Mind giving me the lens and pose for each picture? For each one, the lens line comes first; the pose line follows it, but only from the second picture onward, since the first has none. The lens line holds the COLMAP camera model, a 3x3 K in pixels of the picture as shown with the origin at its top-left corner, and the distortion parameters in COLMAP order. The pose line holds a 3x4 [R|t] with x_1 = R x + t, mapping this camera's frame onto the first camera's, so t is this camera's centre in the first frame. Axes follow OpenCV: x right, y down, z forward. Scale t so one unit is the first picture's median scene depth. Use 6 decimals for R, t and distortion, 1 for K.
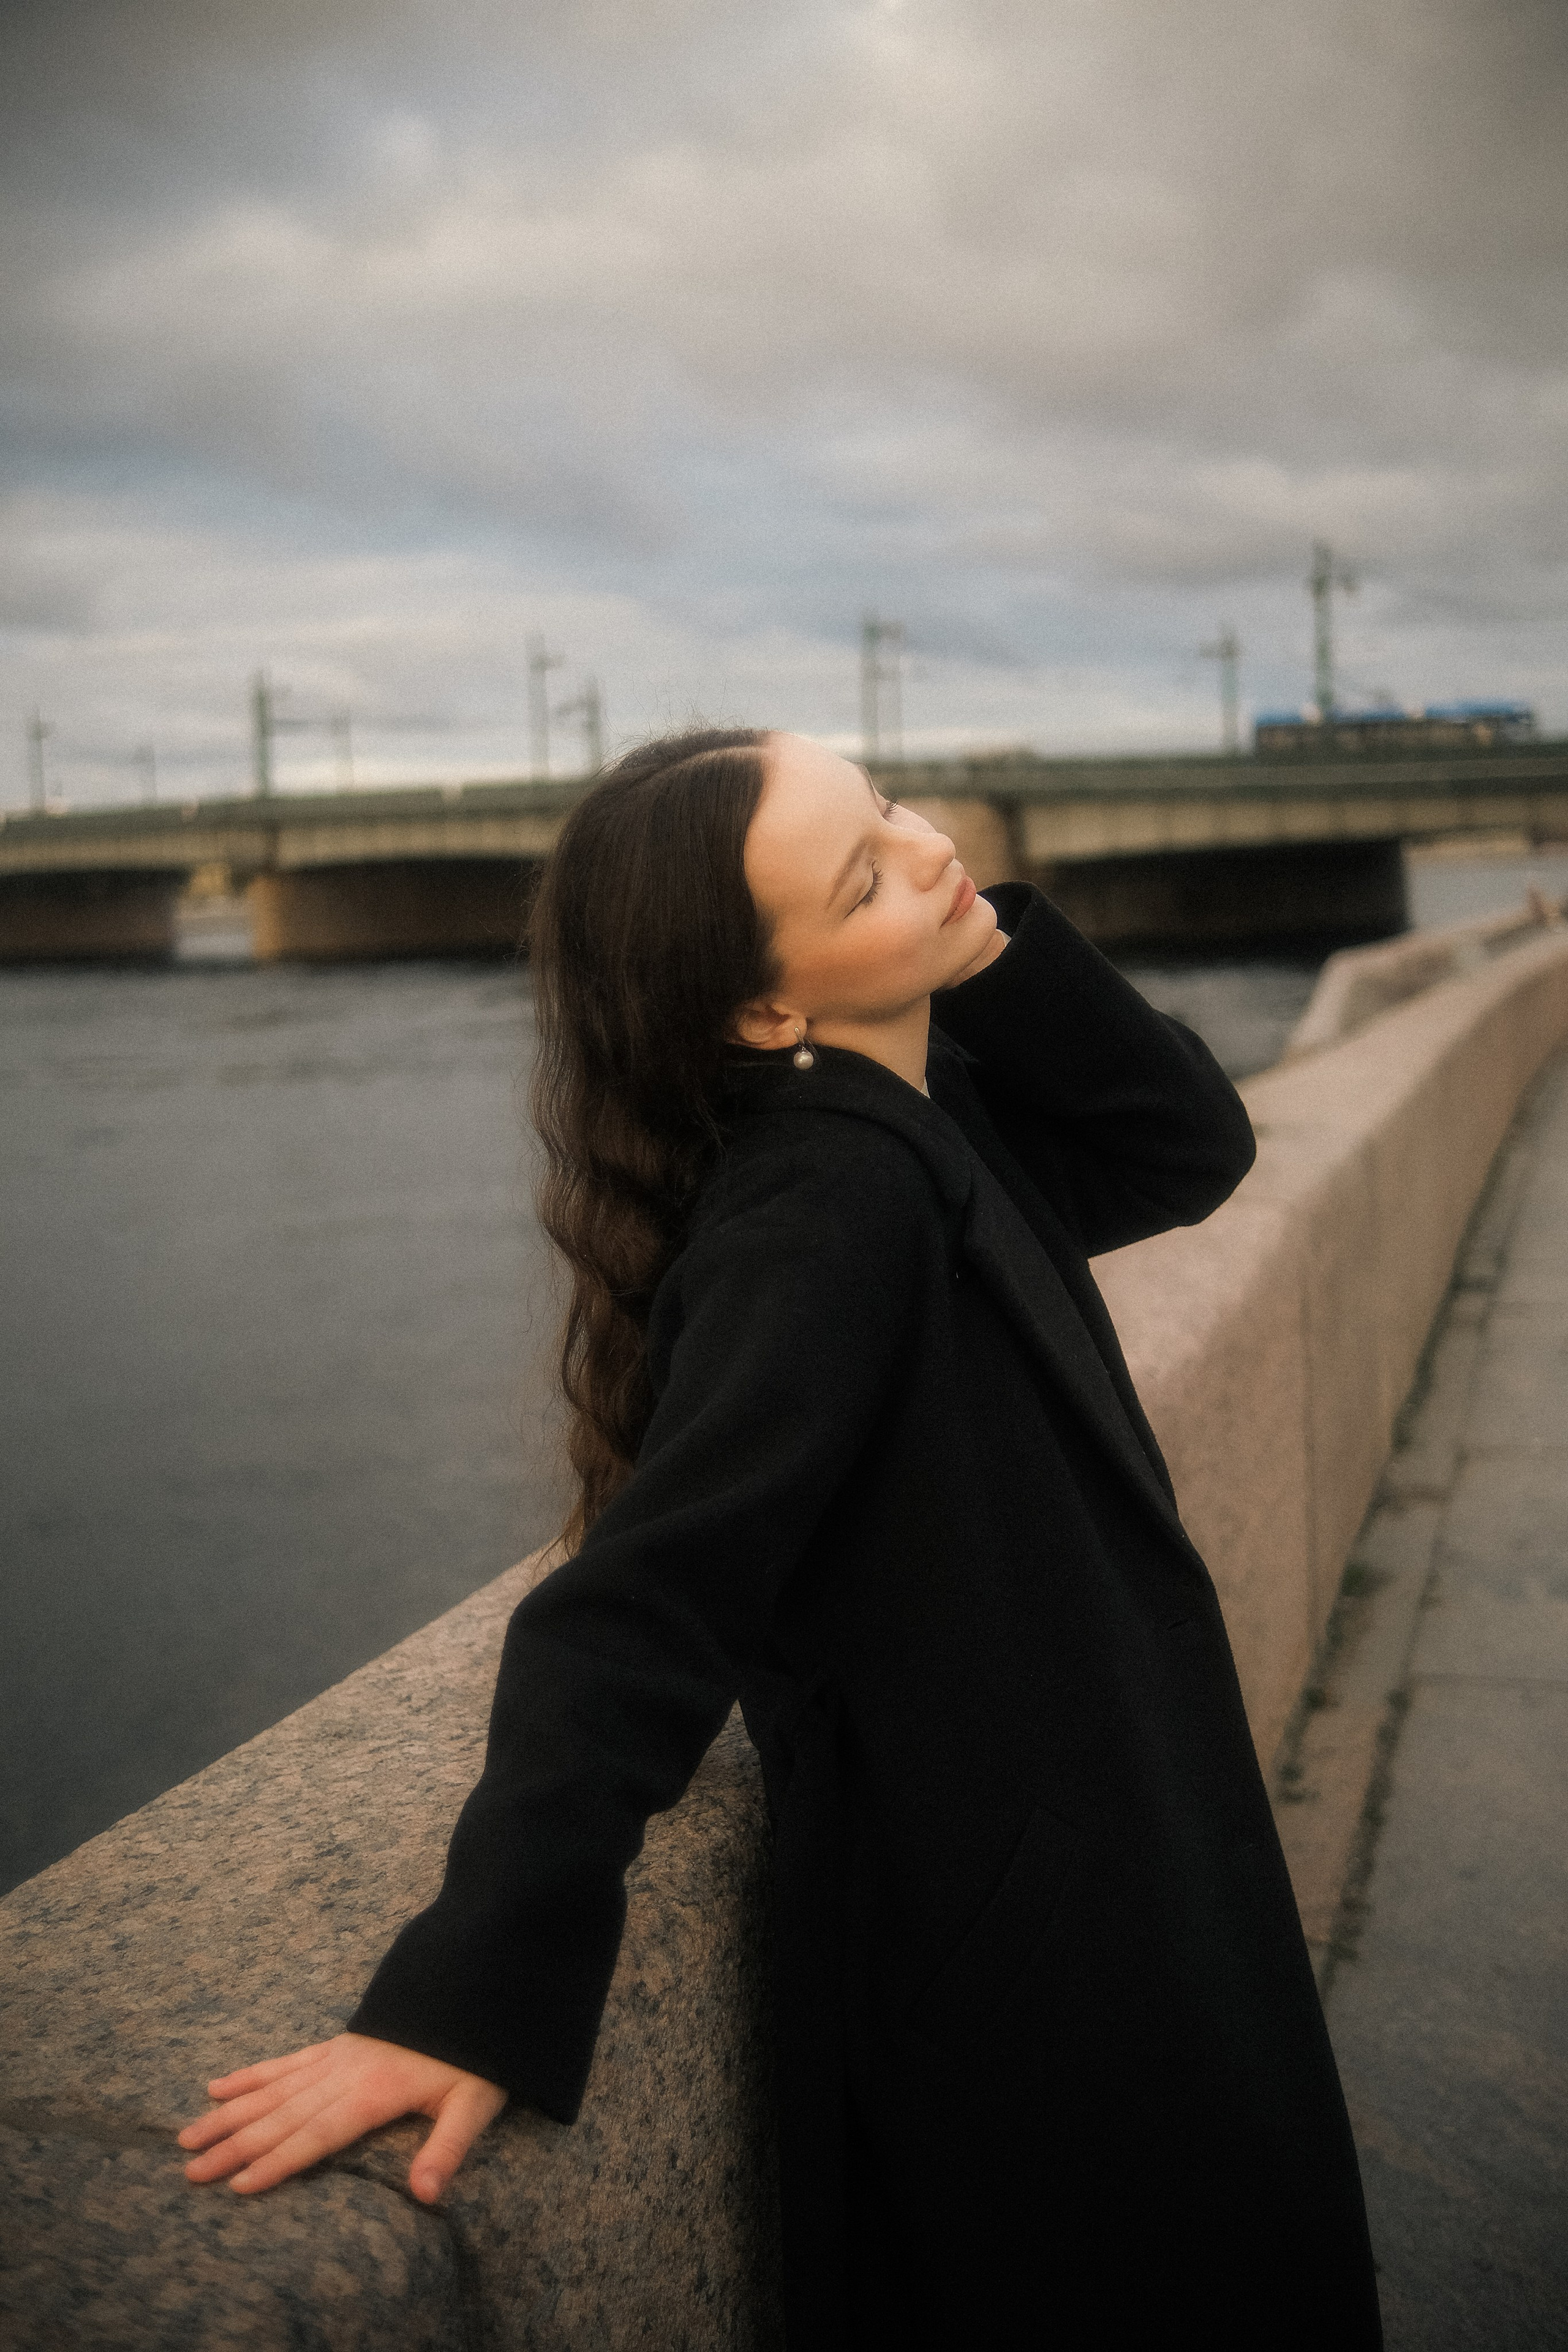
lens RADIAL K [[2406.3, 0, 785.7], [0, 2406.3, 1132.0], [0, 0, 1]] dist [-0.157488, 0.226755]
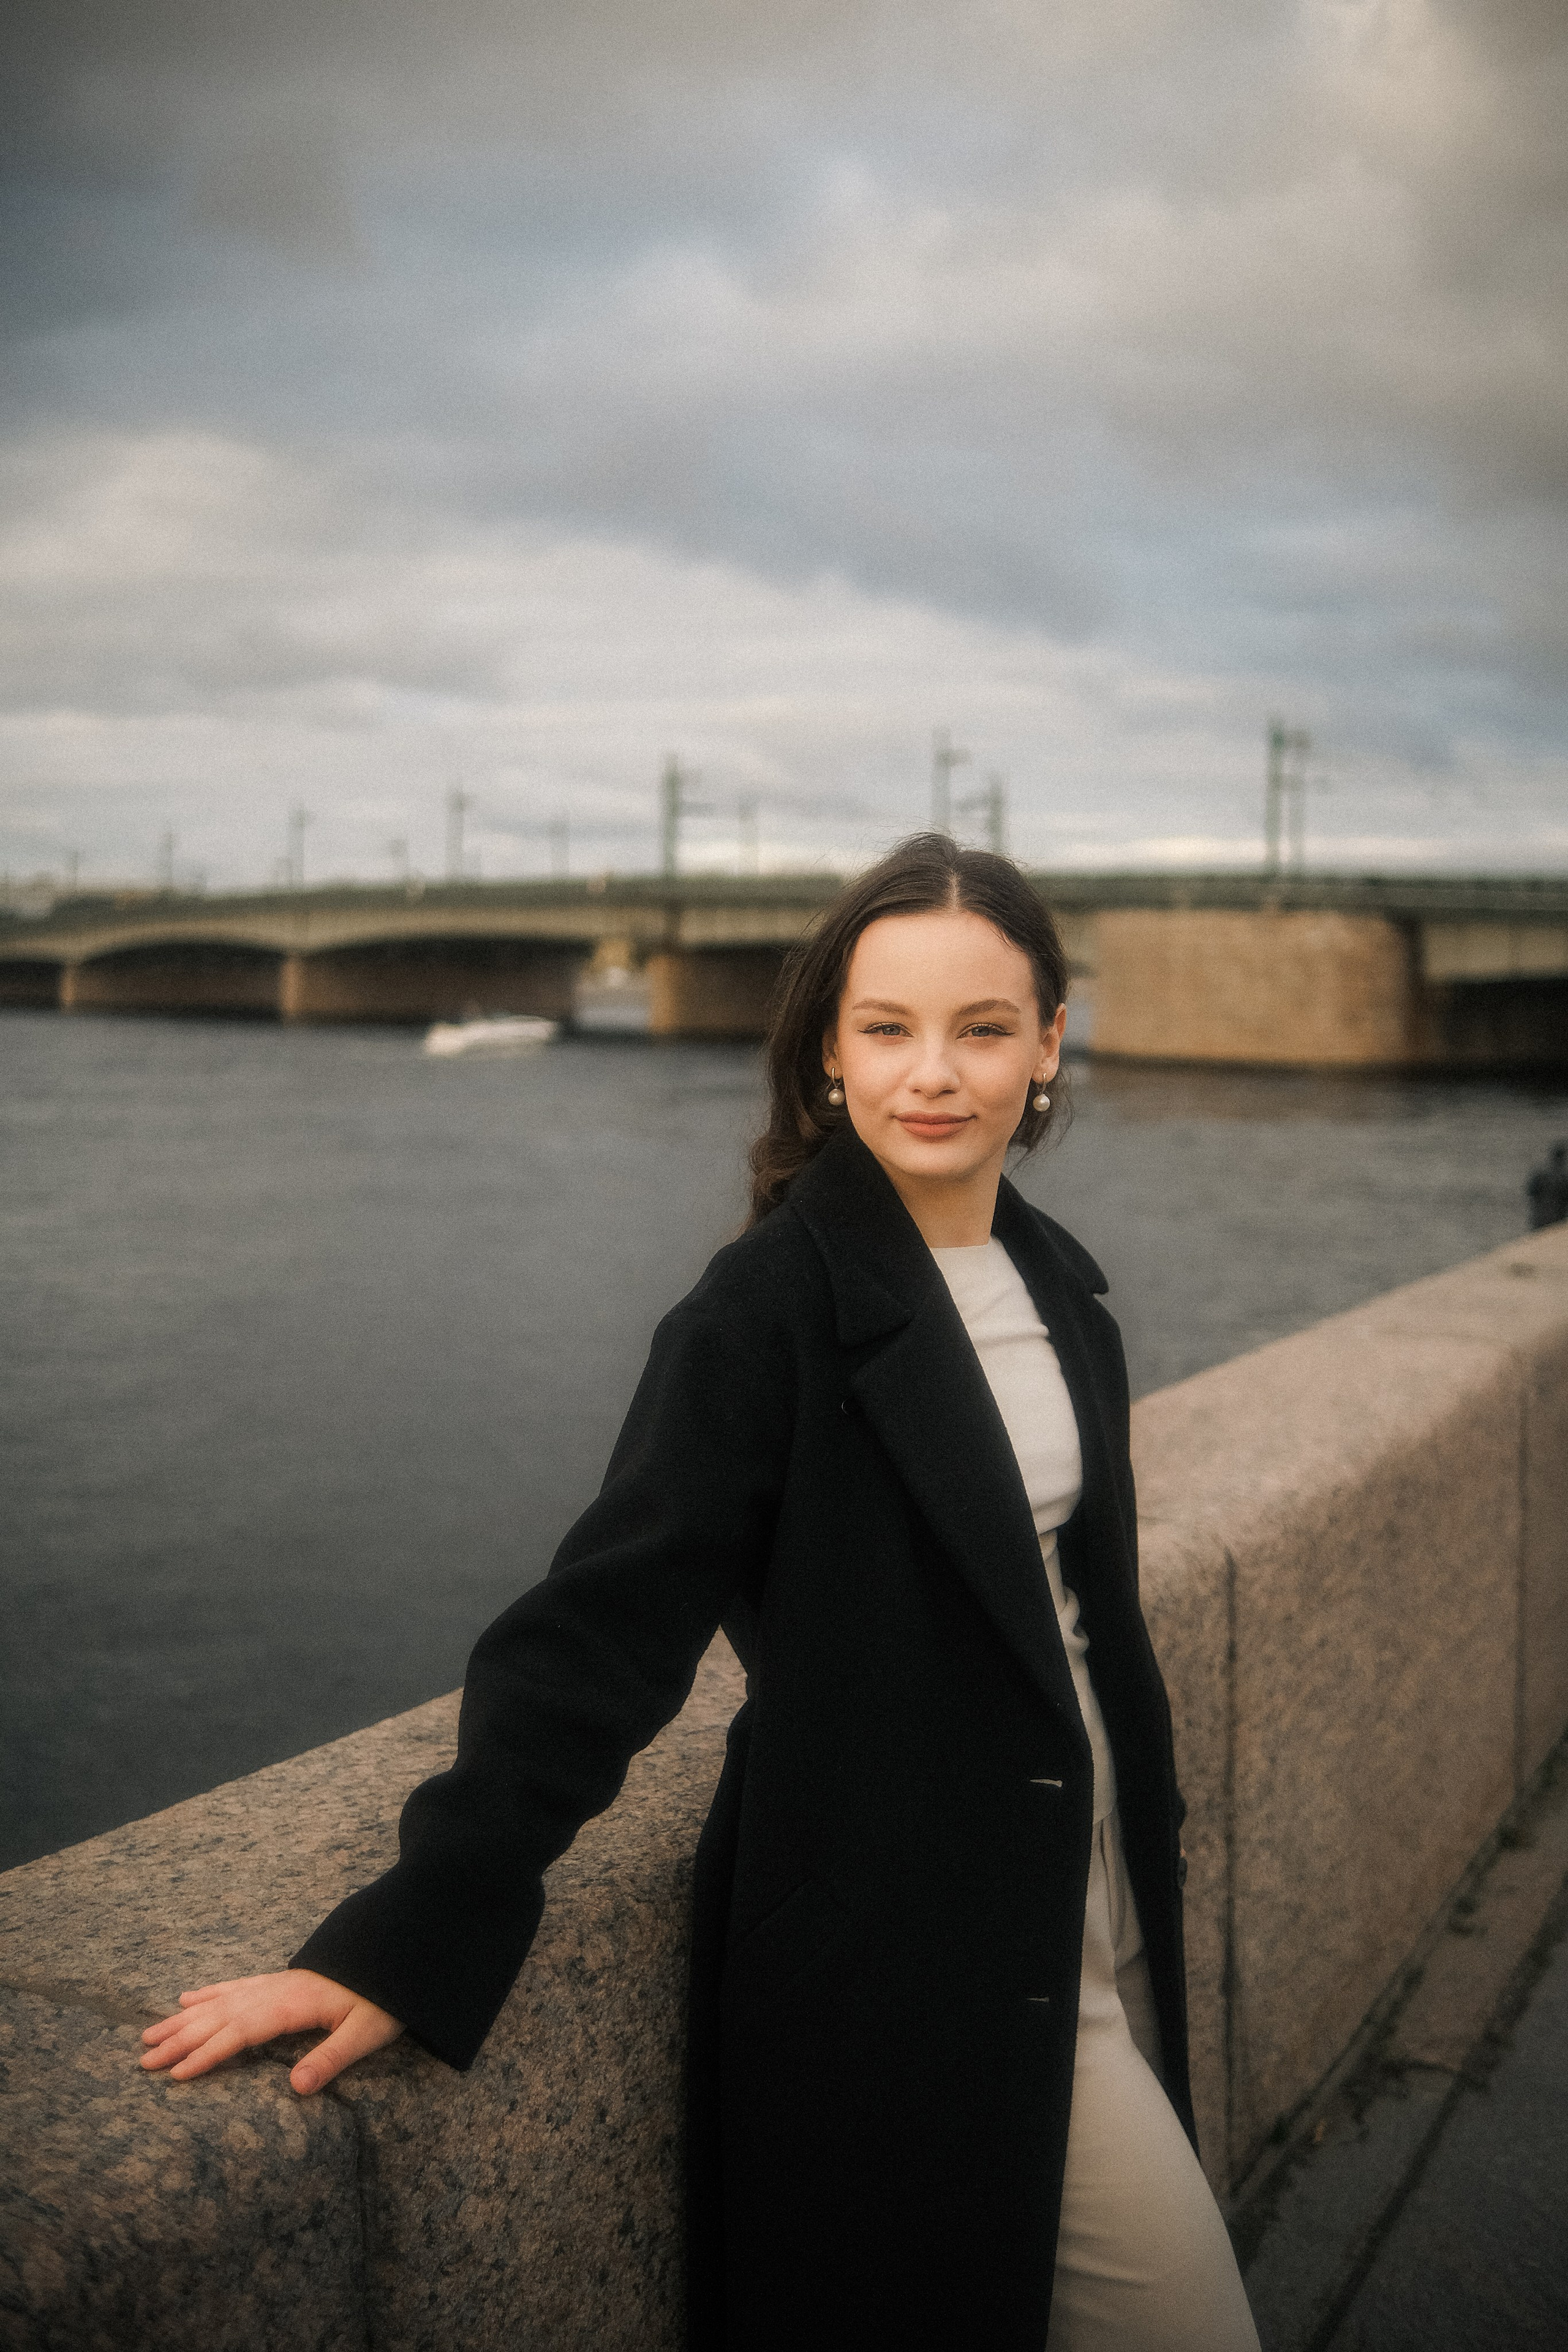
lens RADIAL K [[2394.7, 0, 736.3], [0, 2394.7, 1120.9], [0, 0, 1]] dist [-0.134458, 0.211614]
pose [[0.981381, 0.059283, -0.182693, 0.203635], [-0.066904, 0.997116, -0.035832, -0.022695], [0.180041, 0.047388, 0.982517, -0.170748]]
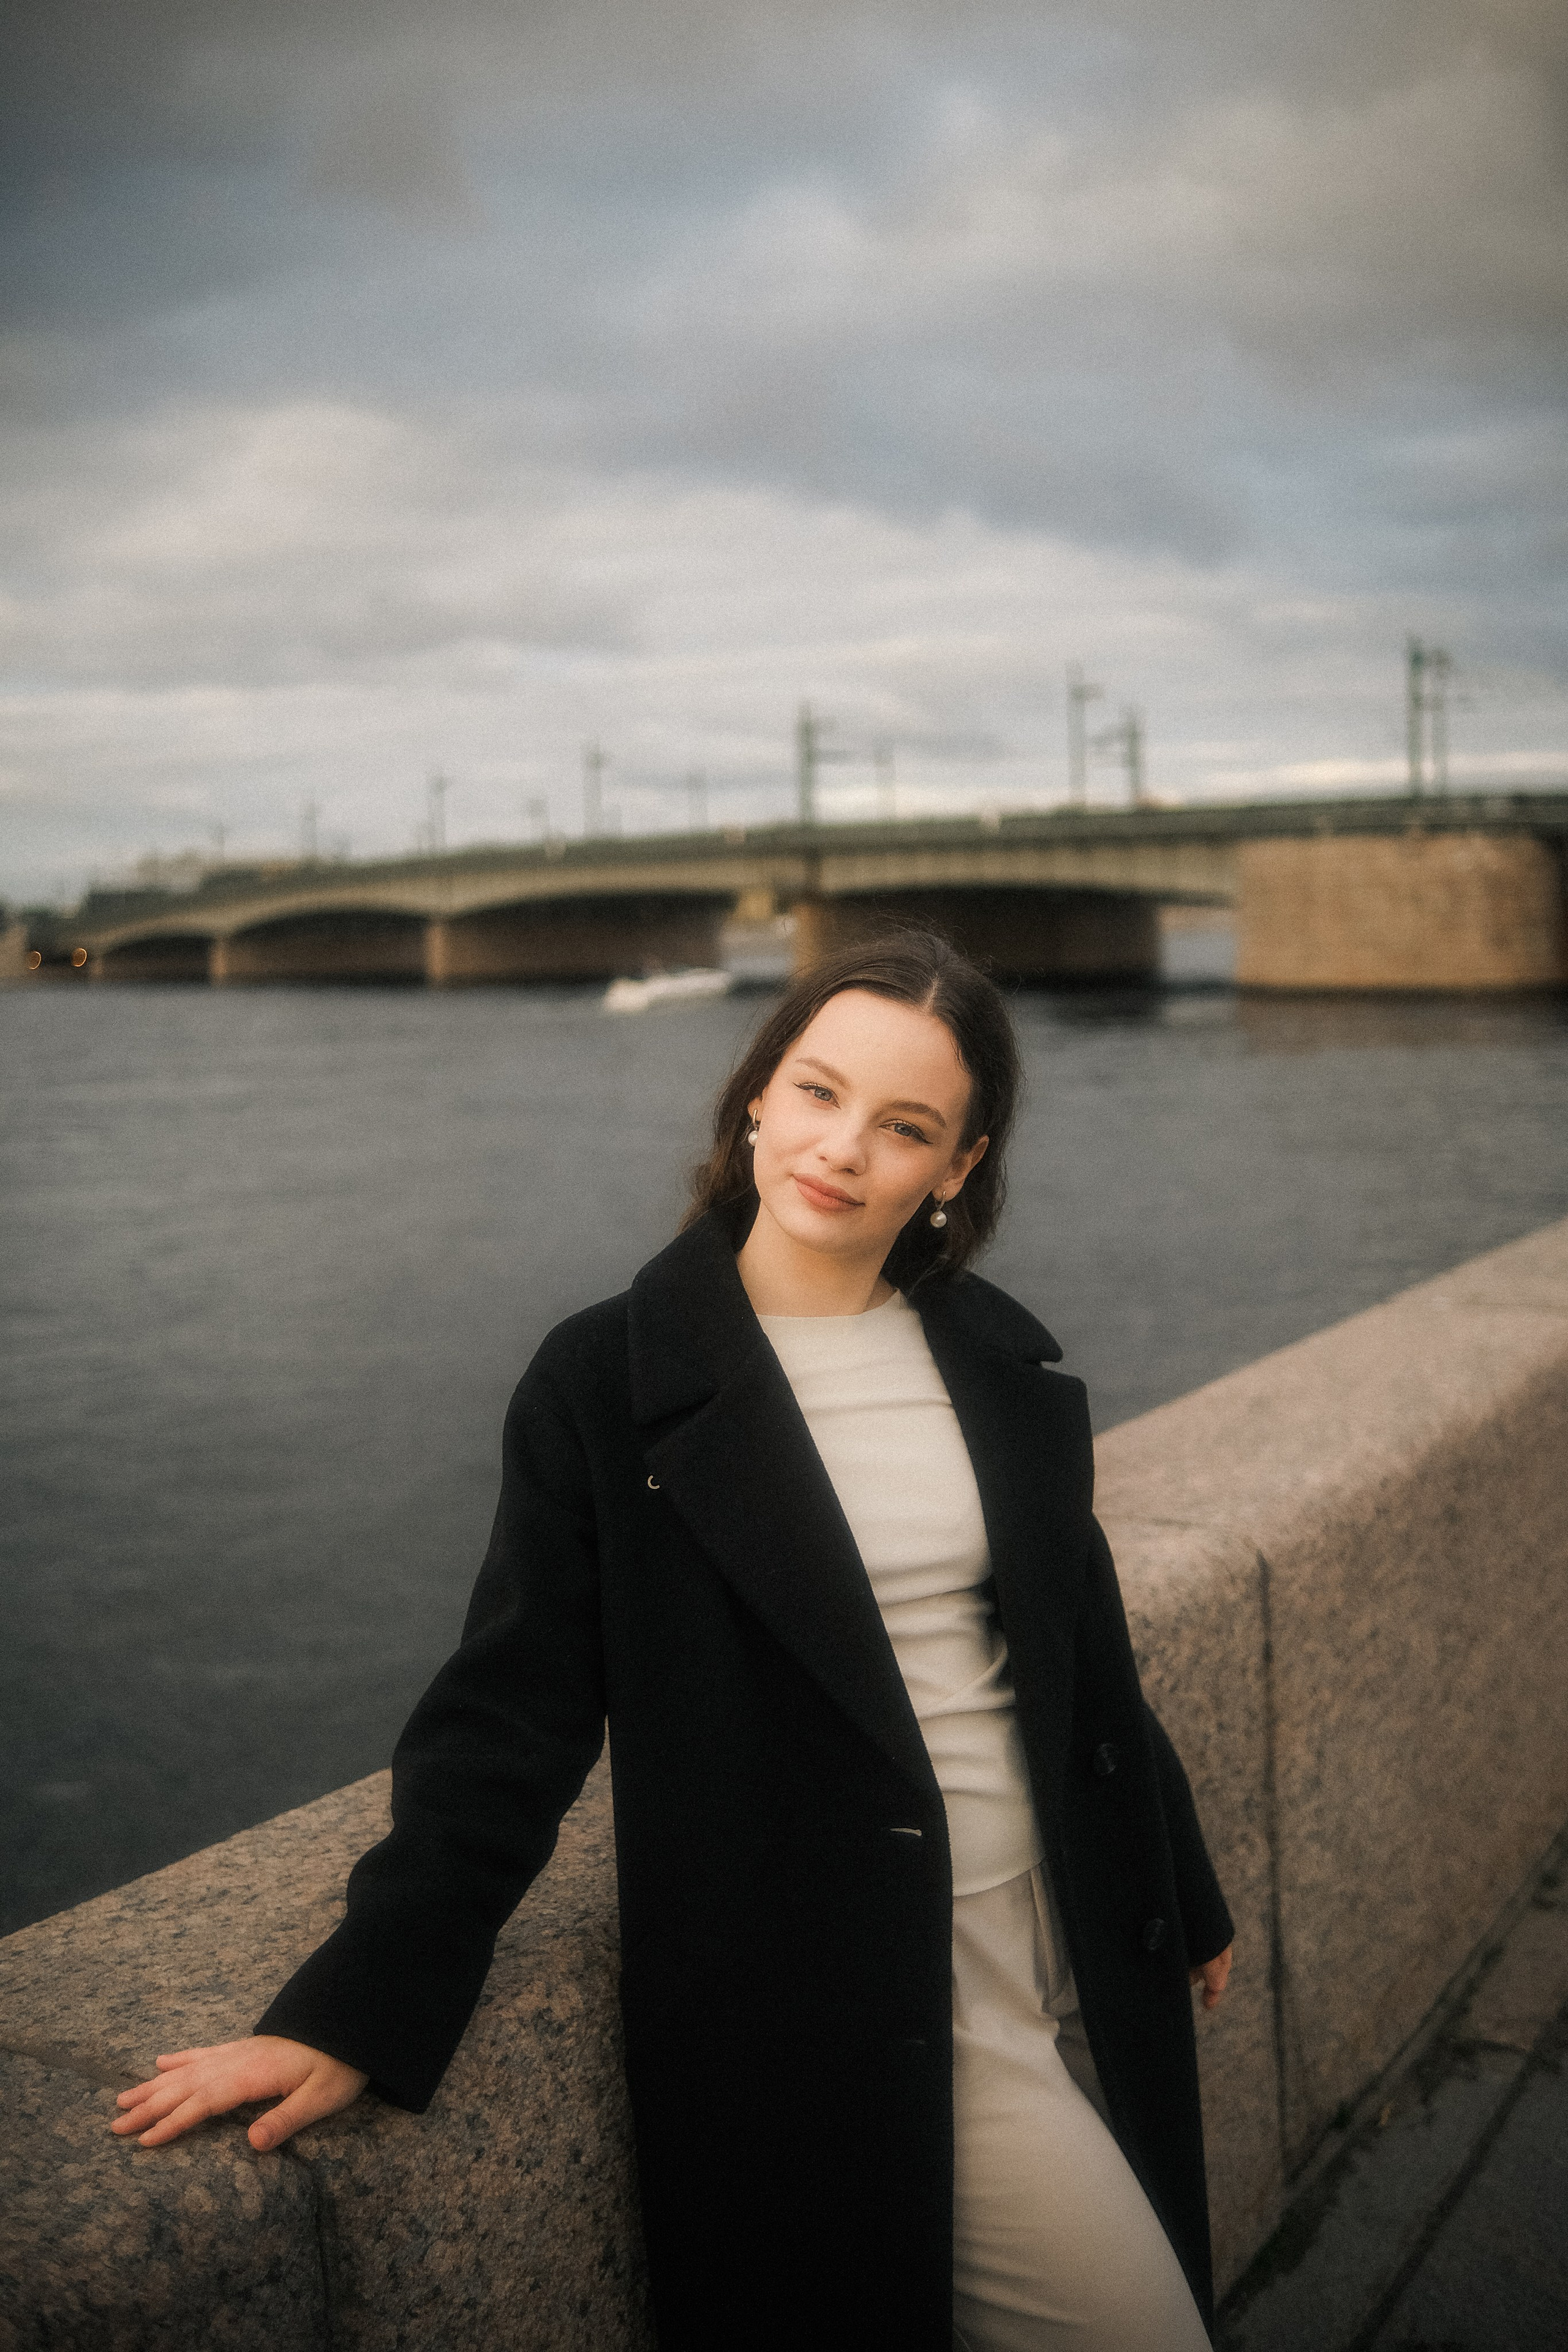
lens RADIAL K [[2394.7, 0, 736.3], [0, 2394.7, 1120.9], [0, 0, 1]] dist [-0.134458, 0.211614]
pose [[0.969253, 0.026023, -0.244688, 0.322121], [-0.029318, 0.999522, -0.009834, -0.098951], [0.244315, 0.016706, 0.969552, -0.190554]]
